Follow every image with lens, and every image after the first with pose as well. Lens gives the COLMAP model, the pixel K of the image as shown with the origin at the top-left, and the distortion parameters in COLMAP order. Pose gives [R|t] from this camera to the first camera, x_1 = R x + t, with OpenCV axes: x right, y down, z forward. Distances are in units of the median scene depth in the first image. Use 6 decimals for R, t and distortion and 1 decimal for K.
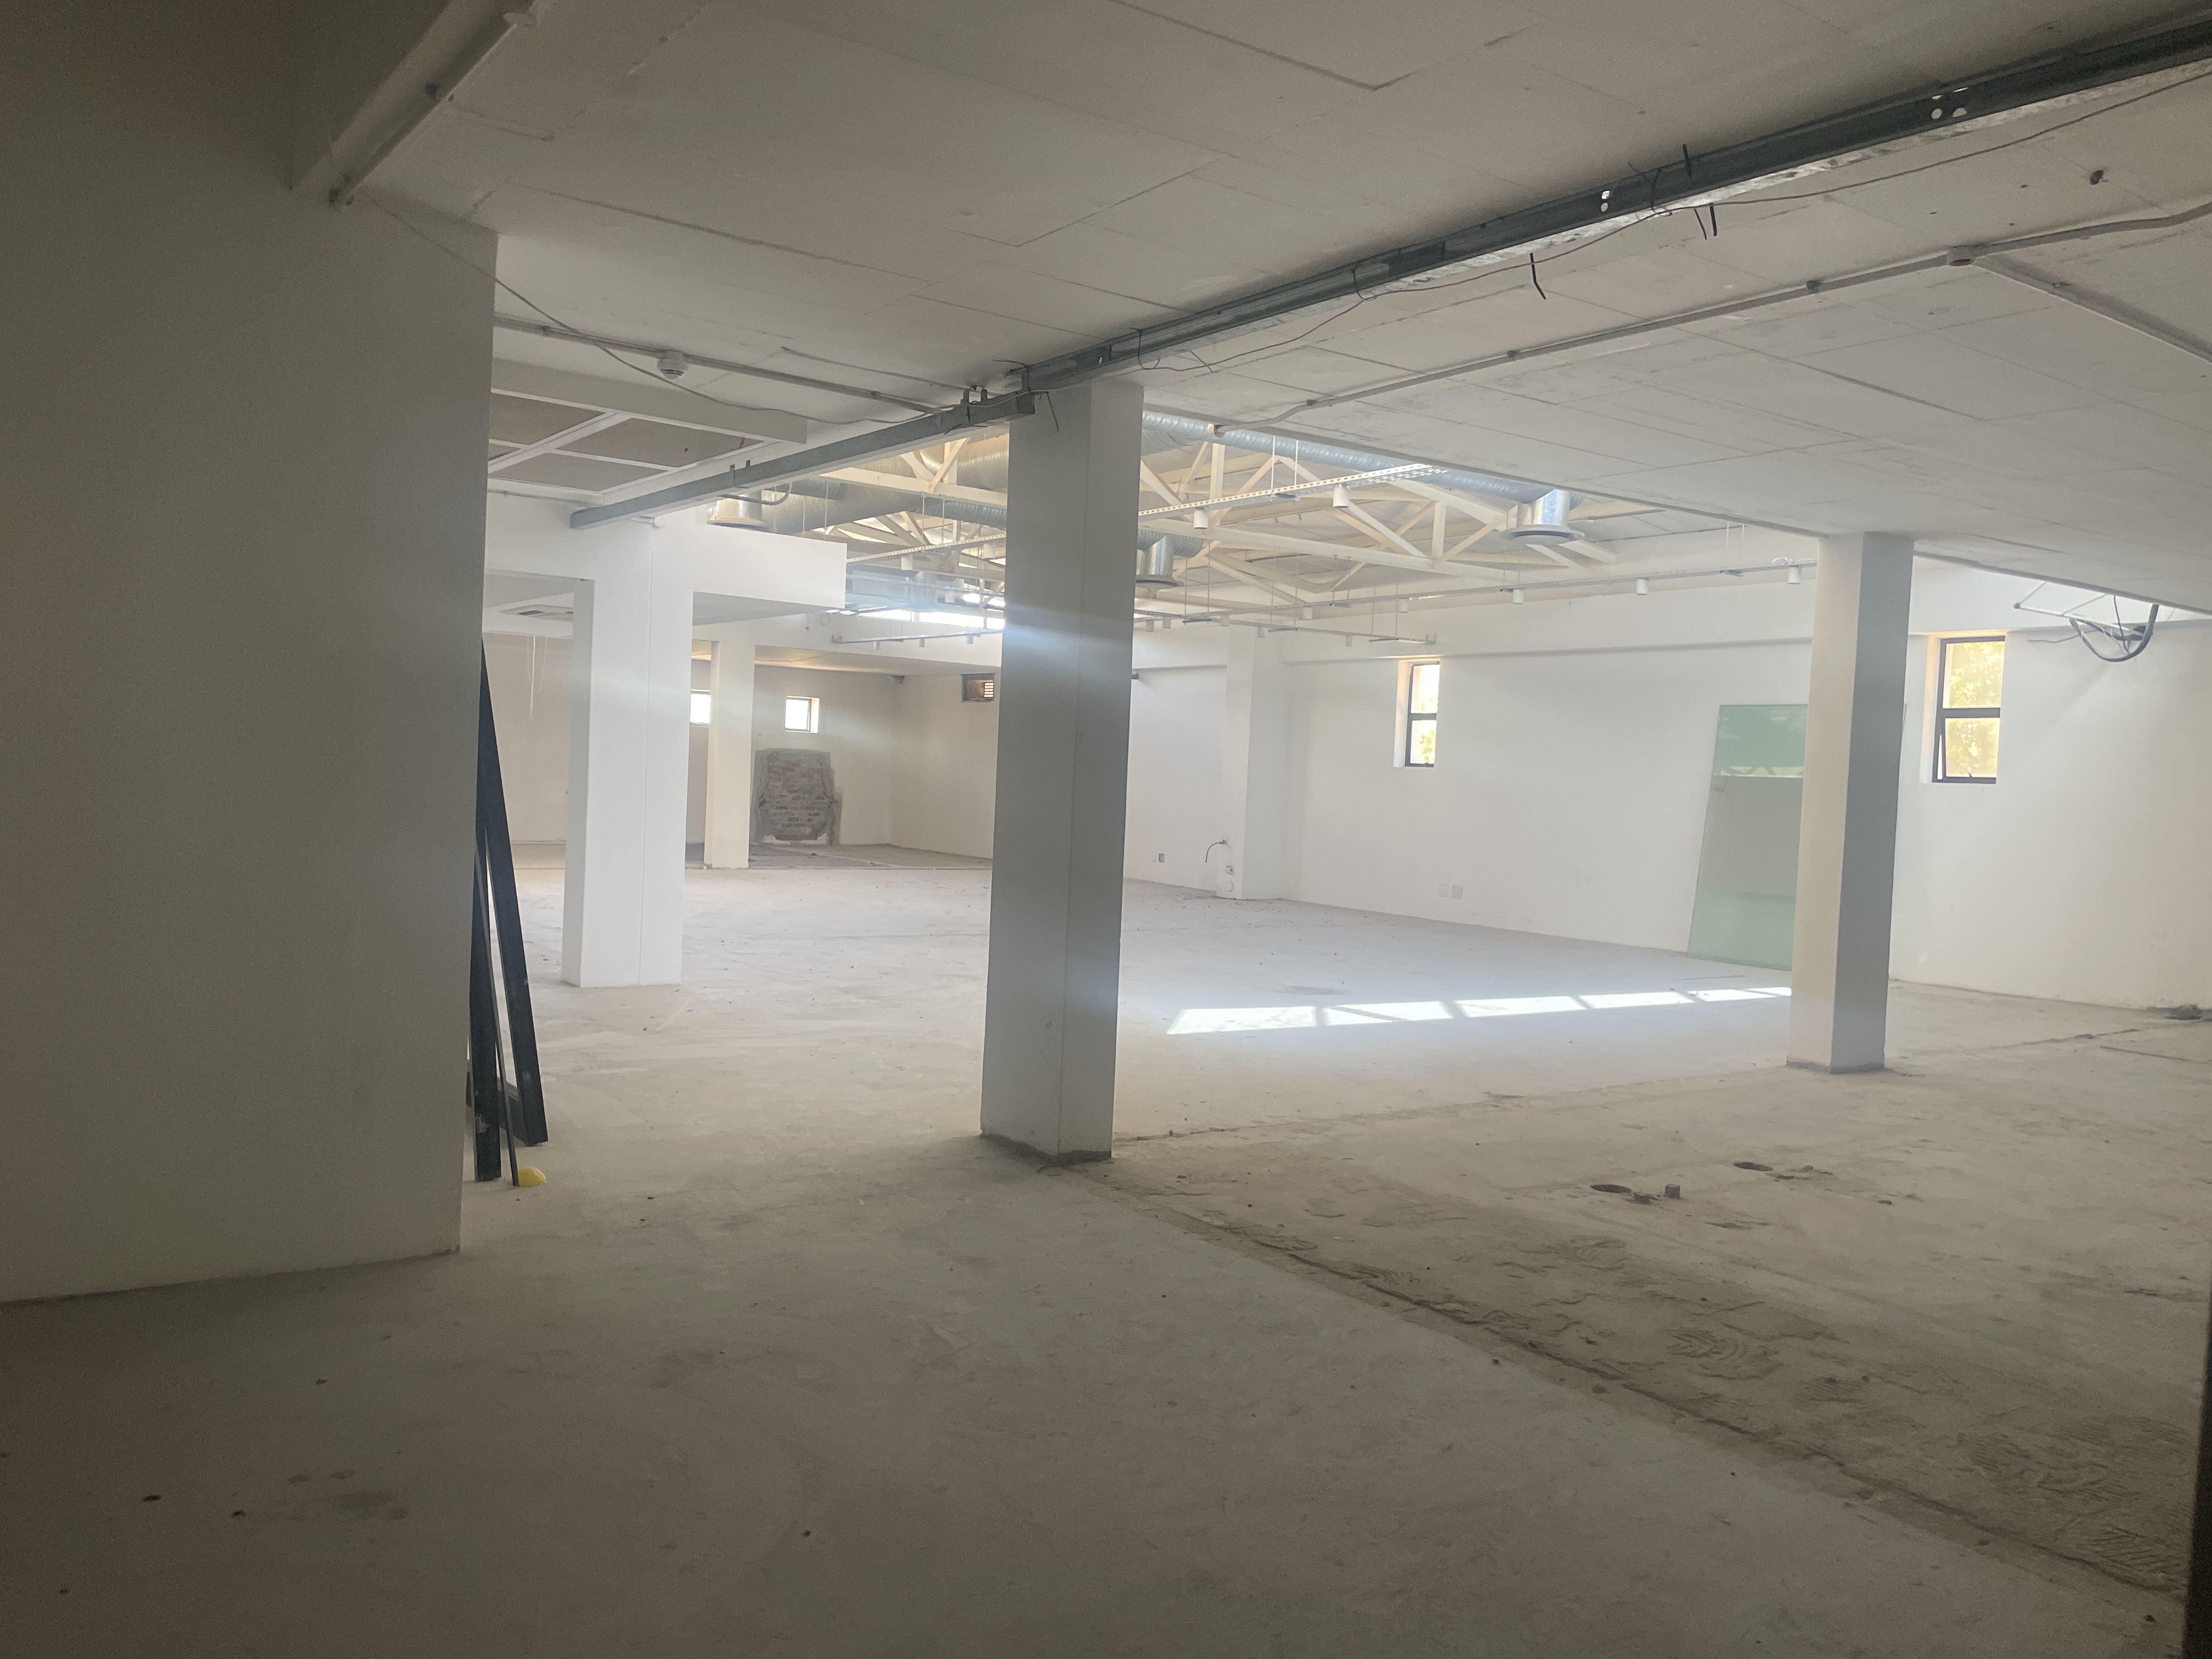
lens RADIAL K [[1704.9, 0, 1105.3], [0, 1704.9, 825.6], [0, 0, 1]] dist [-0.003887, -0.004833]
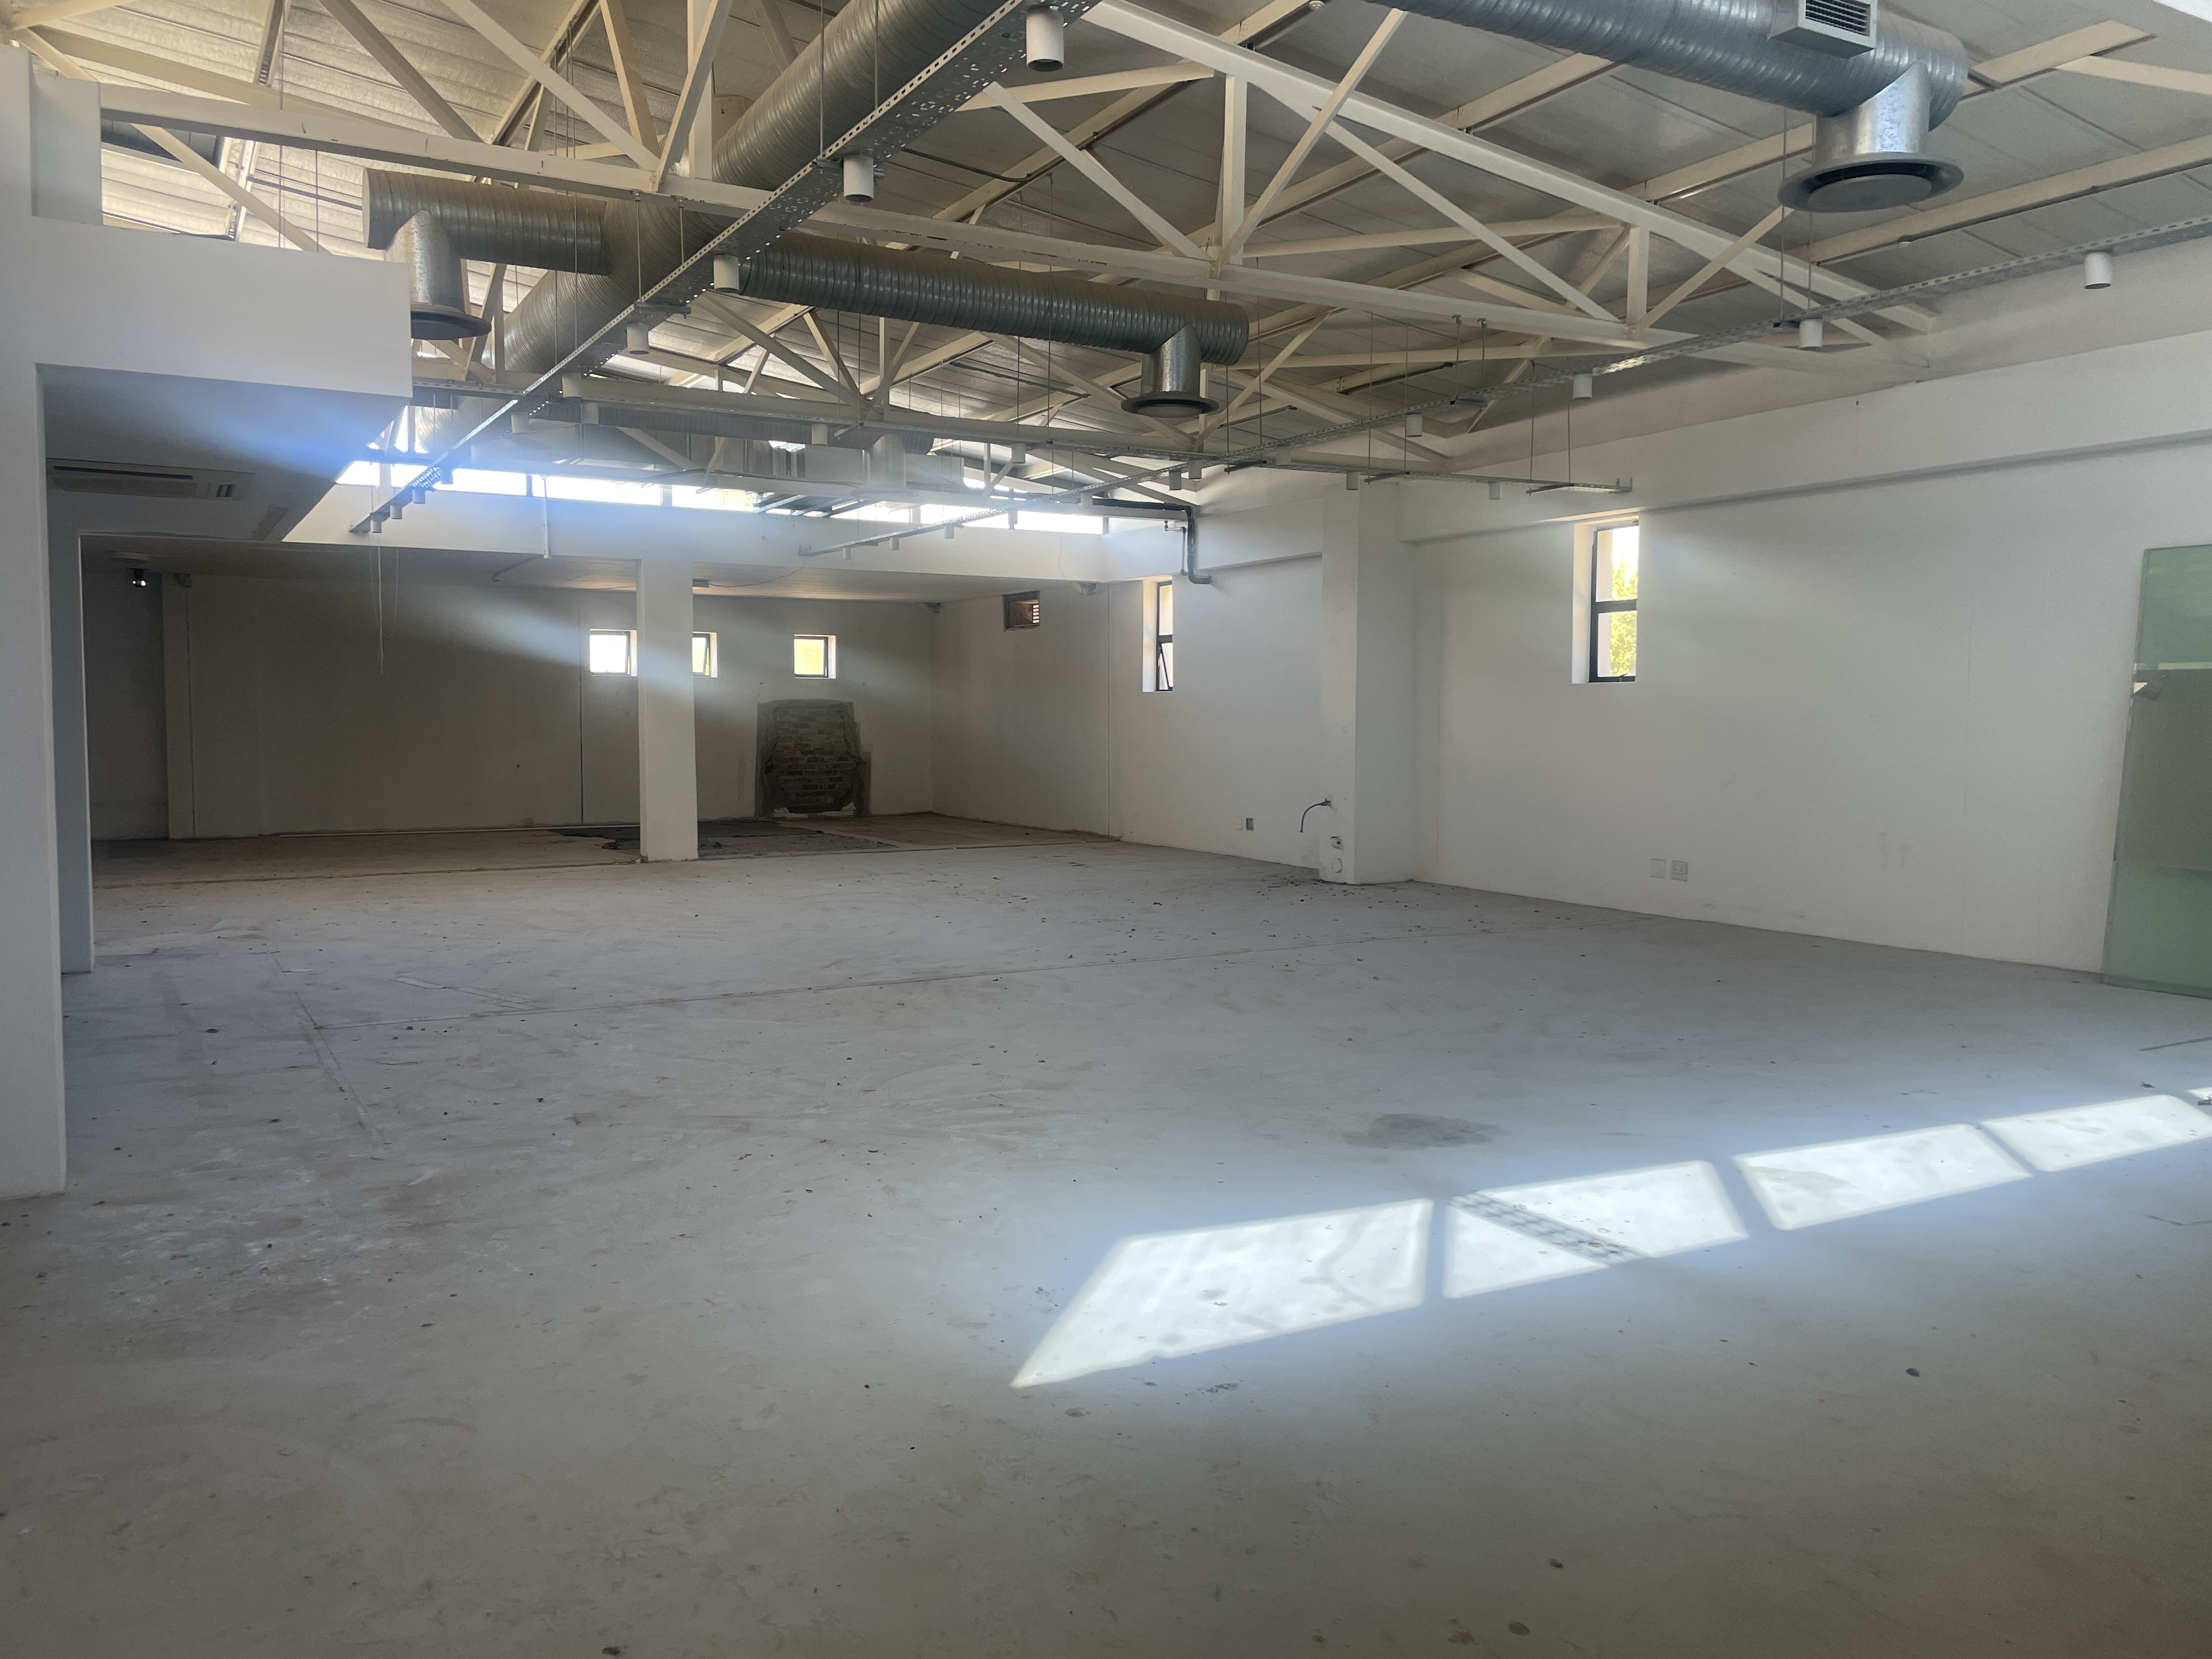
lens RADIAL K [[1689.8, 0, 1073.7], [0, 1689.8, 774.7], [0, 0, 1]] dist [0.085331, -0.219263]
pose [[0.992560, -0.040179, -0.114937, 0.049714], [0.040553, 0.999177, 0.000920, -0.007320], [0.114805, -0.005574, 0.993372, 0.312288]]
